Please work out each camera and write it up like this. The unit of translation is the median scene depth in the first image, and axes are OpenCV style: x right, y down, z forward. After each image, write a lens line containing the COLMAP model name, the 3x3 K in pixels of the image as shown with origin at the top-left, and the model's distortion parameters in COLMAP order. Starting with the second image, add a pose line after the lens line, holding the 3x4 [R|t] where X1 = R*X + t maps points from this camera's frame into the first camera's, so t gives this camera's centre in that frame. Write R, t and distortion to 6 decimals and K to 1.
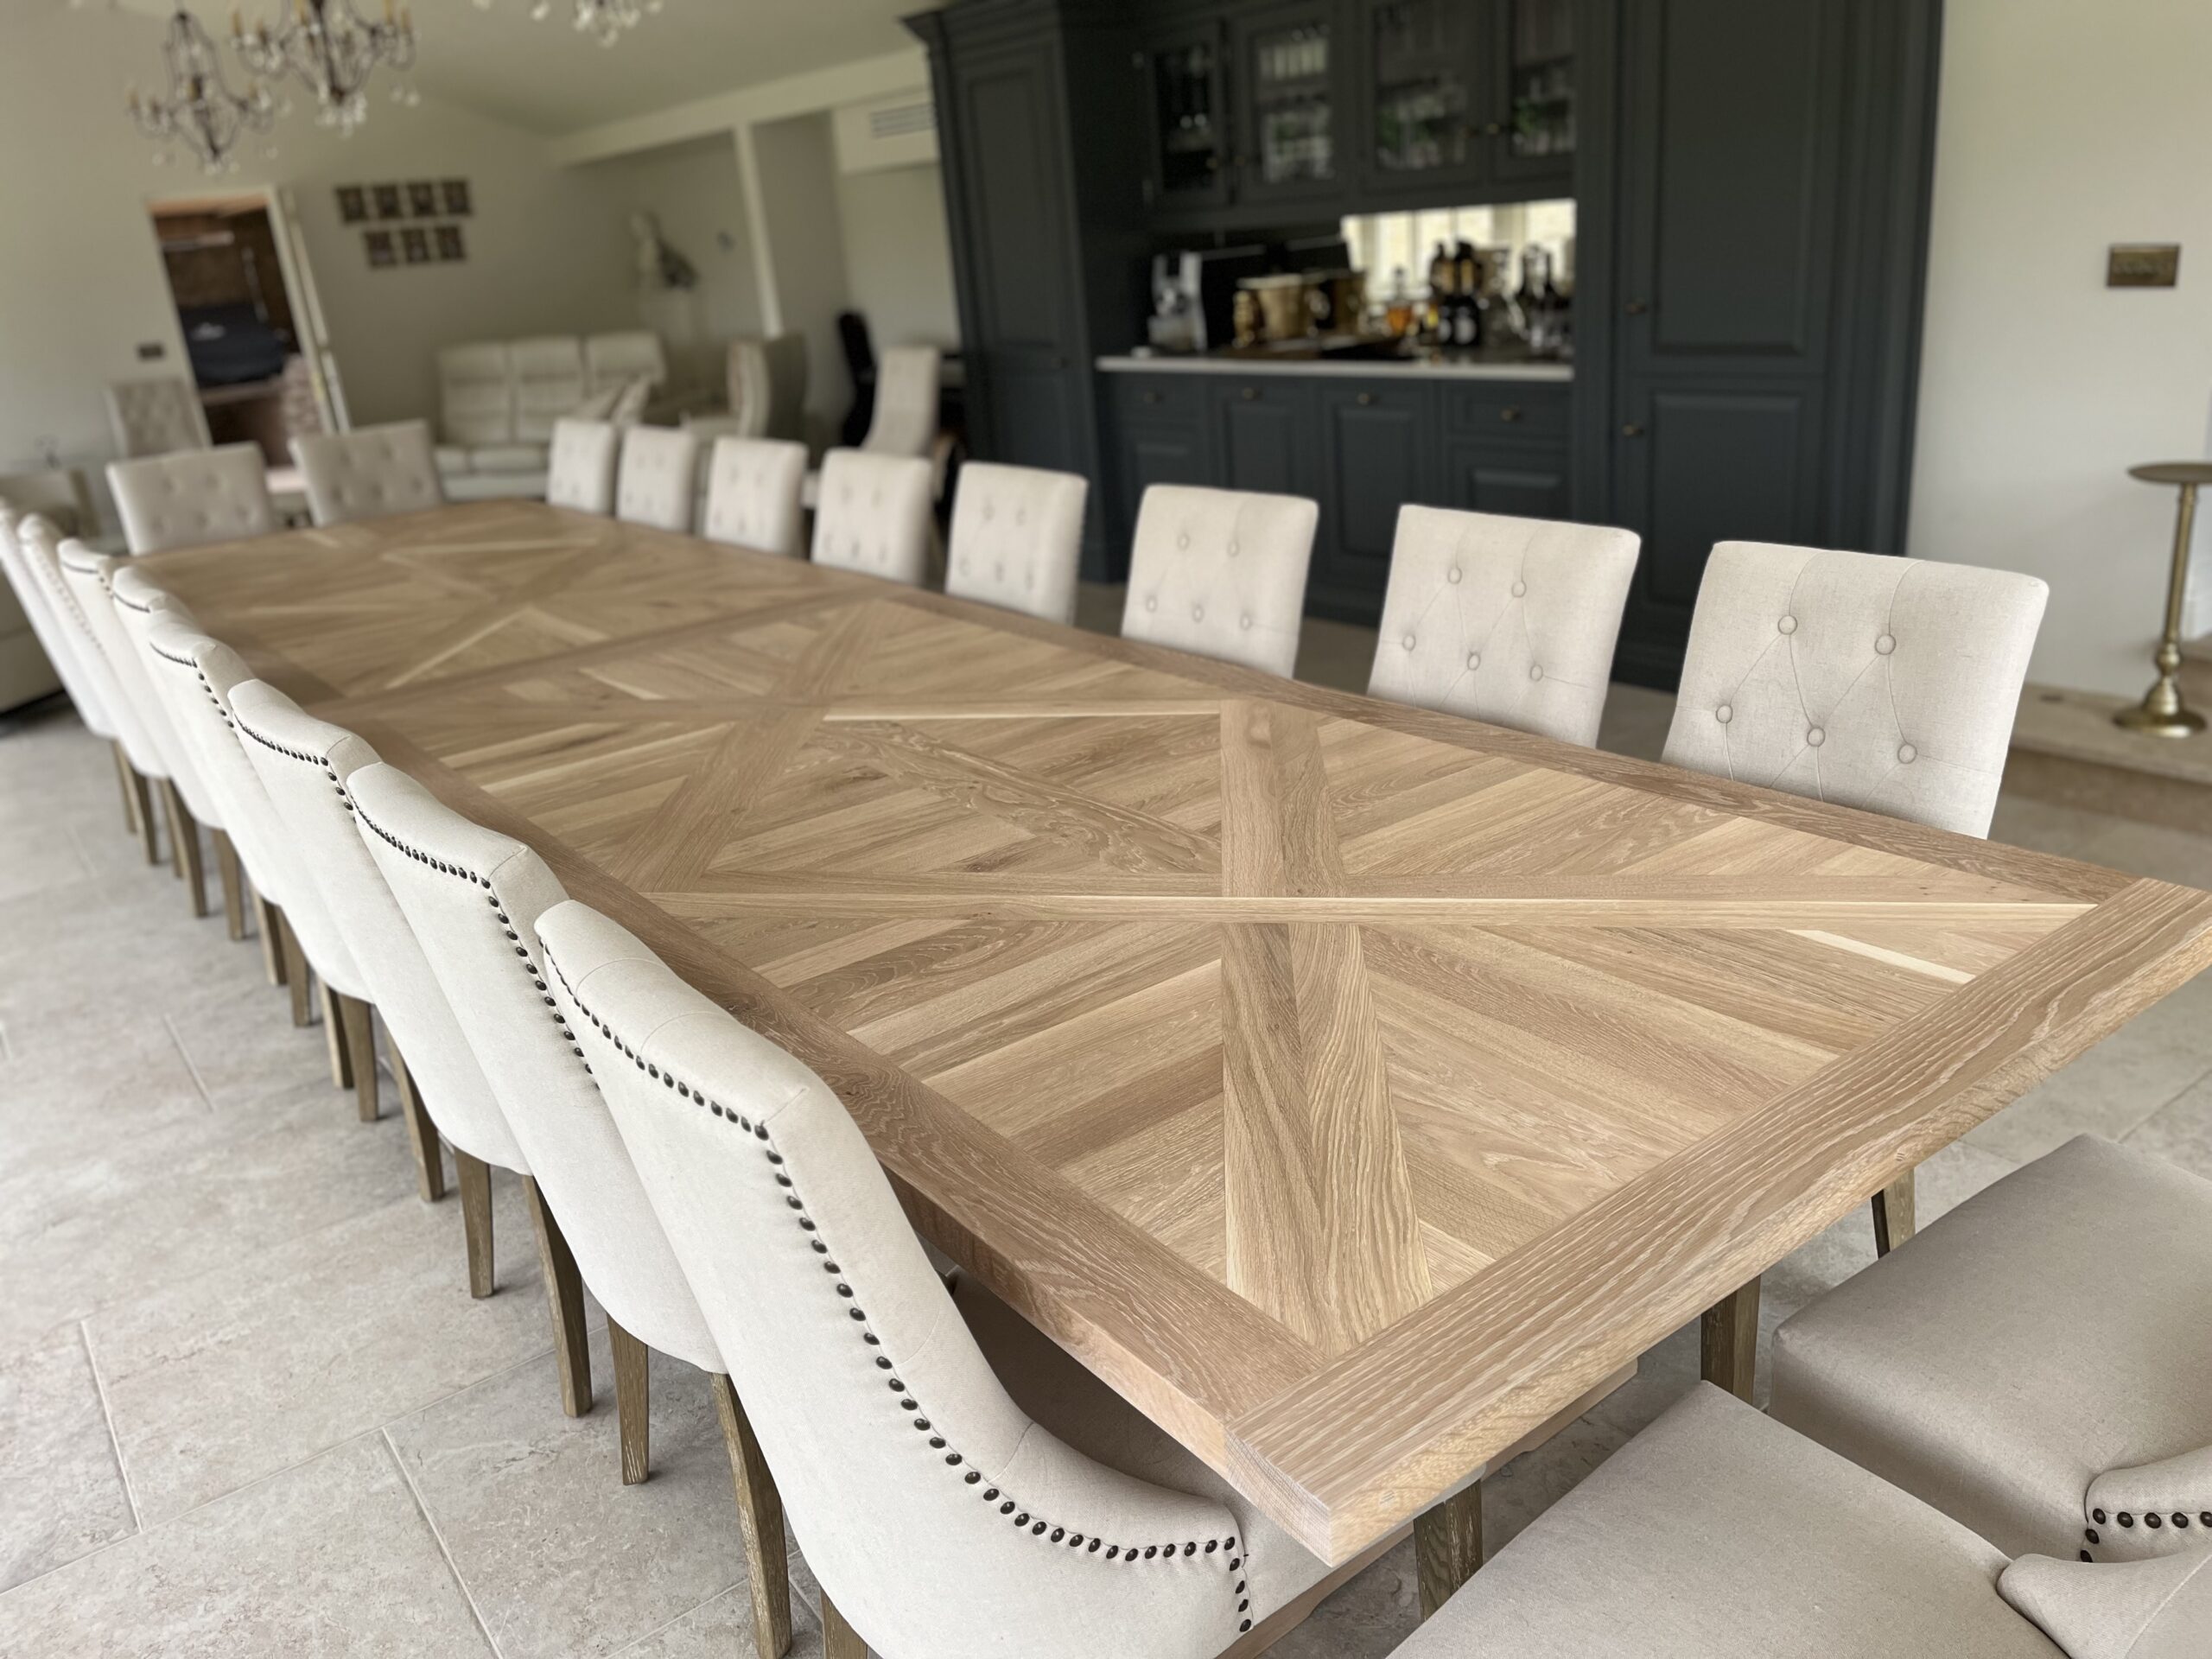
lens RADIAL K [[1692.0, 0, 1101.7], [0, 1692.0, 815.4], [0, 0, 1]] dist [0.077001, -0.110286]
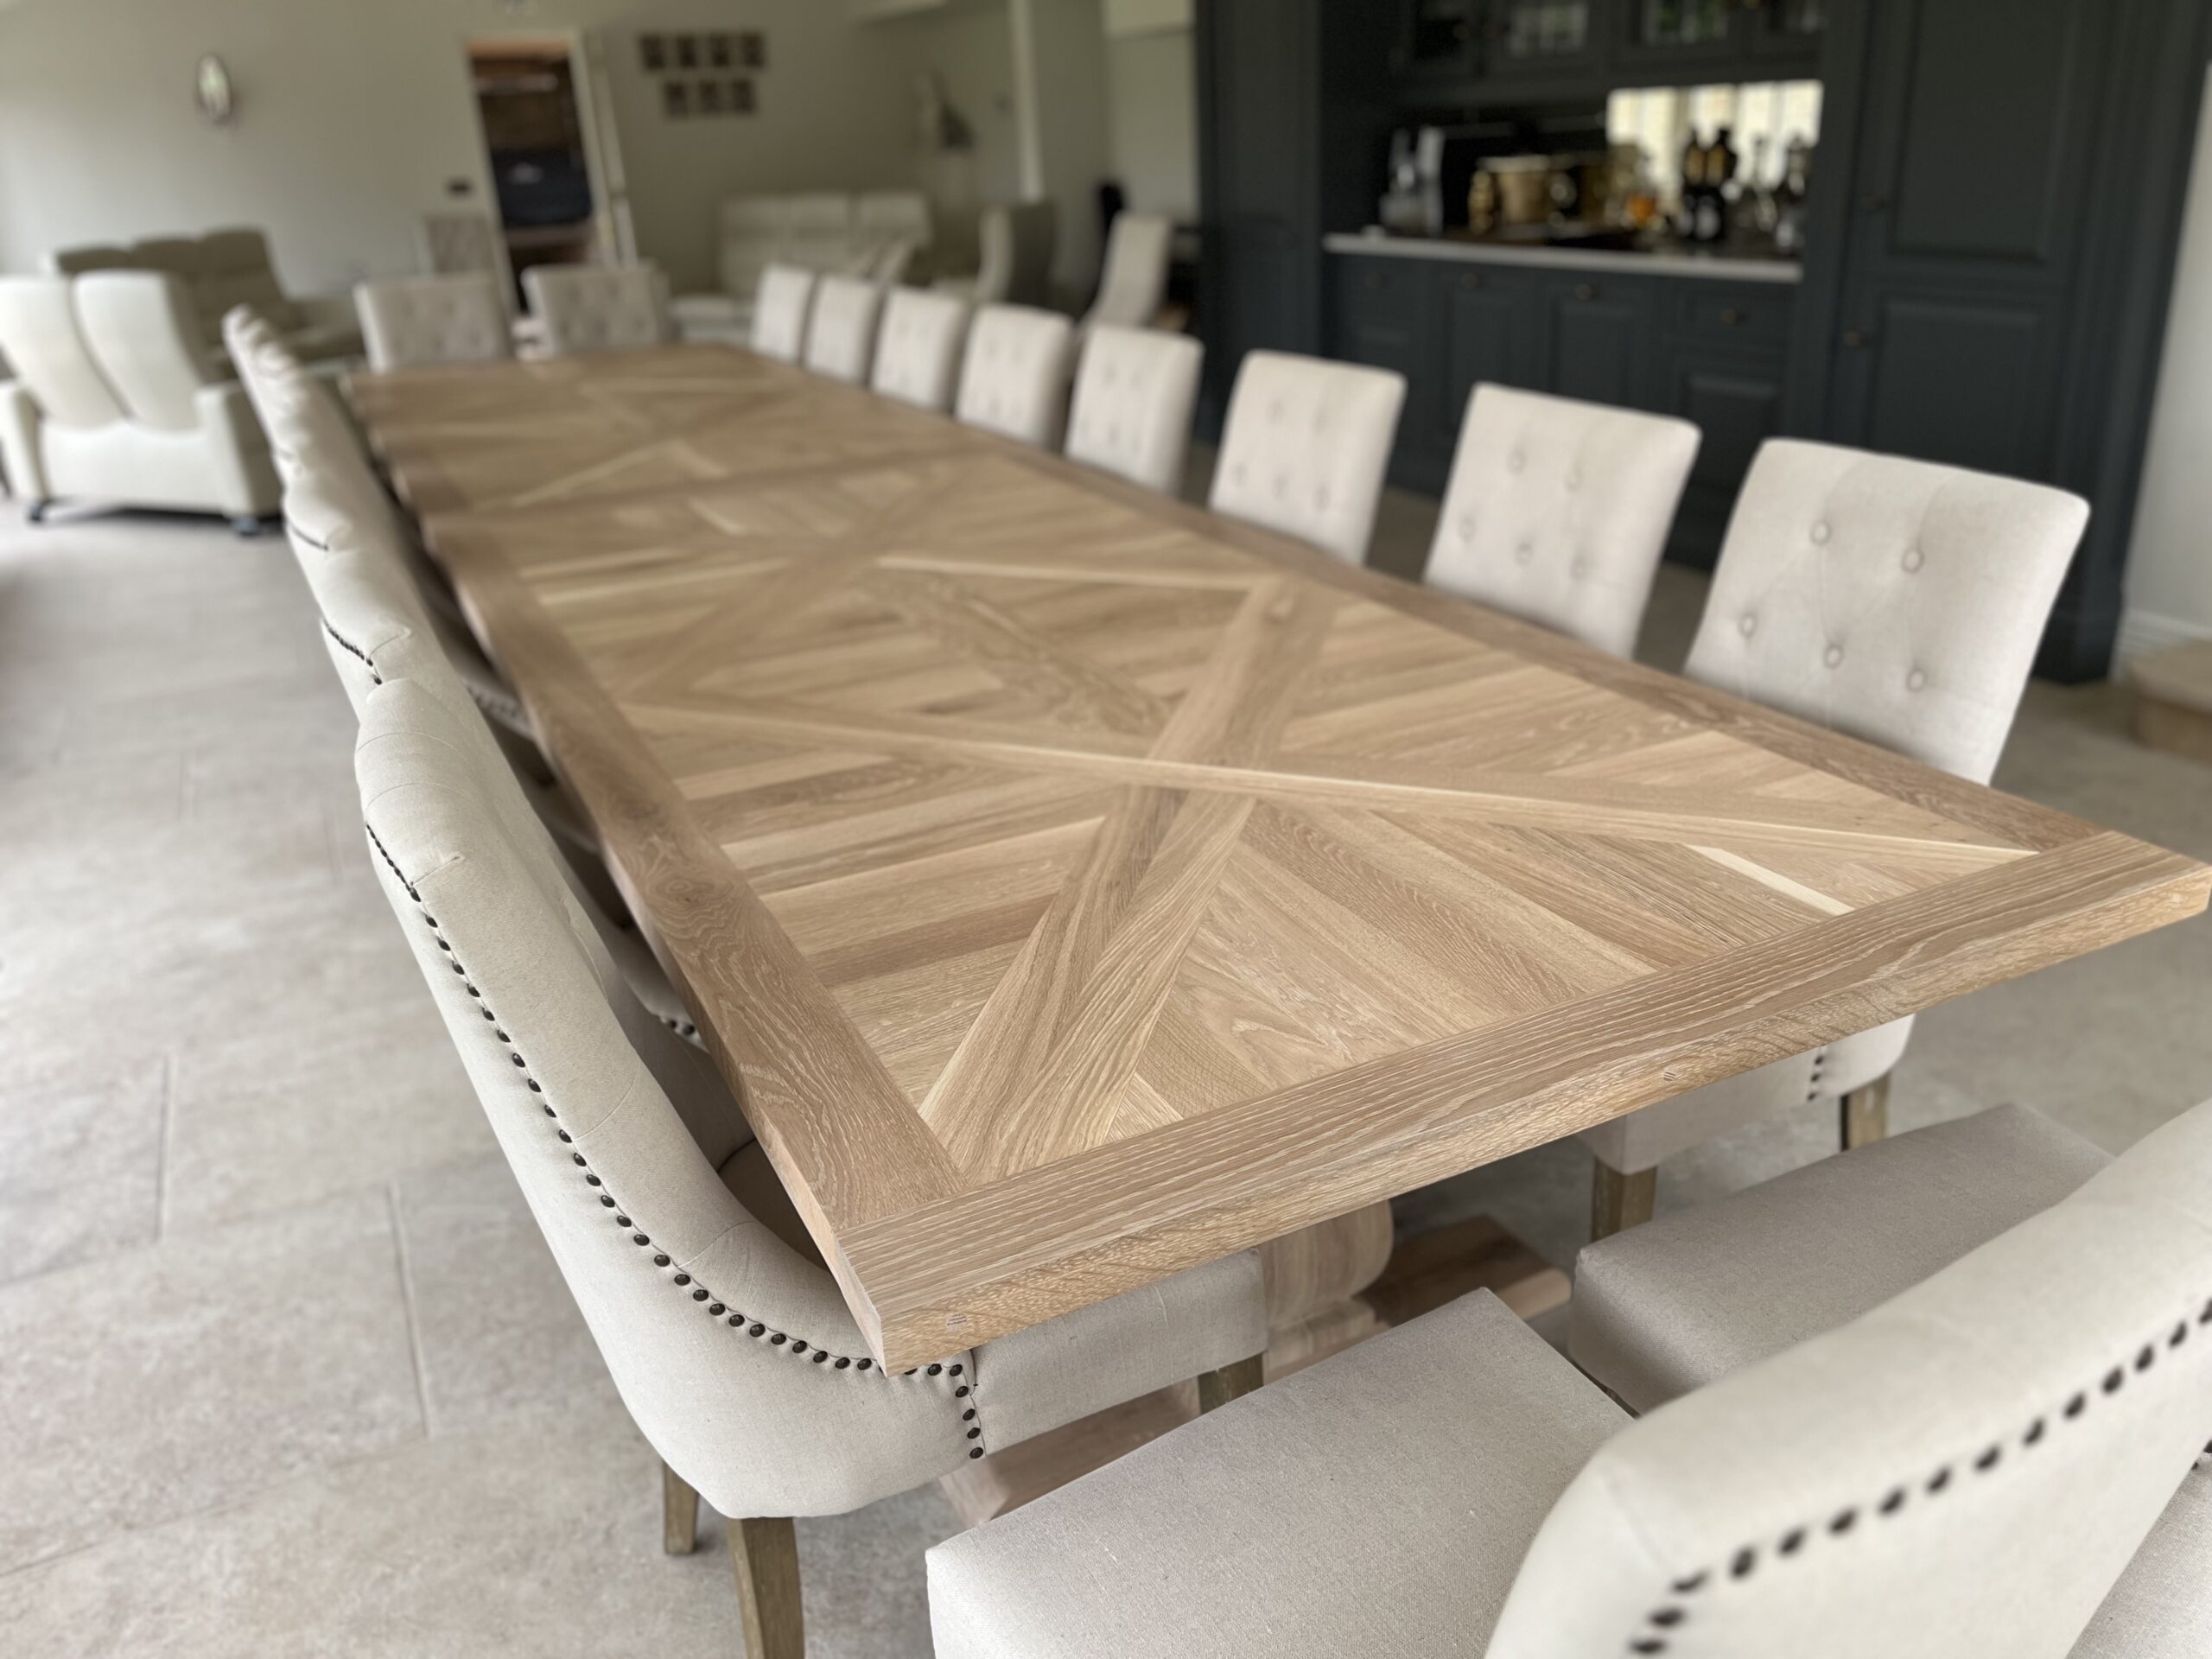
lens RADIAL K [[1692.0, 0, 1101.7], [0, 1692.0, 815.4], [0, 0, 1]] dist [0.077001, -0.110286]
pose [[0.983361, 0.104697, -0.148458, 0.188171], [-0.095451, 0.993101, 0.068118, 0.015149], [0.154566, -0.052814, 0.986570, 0.023038]]
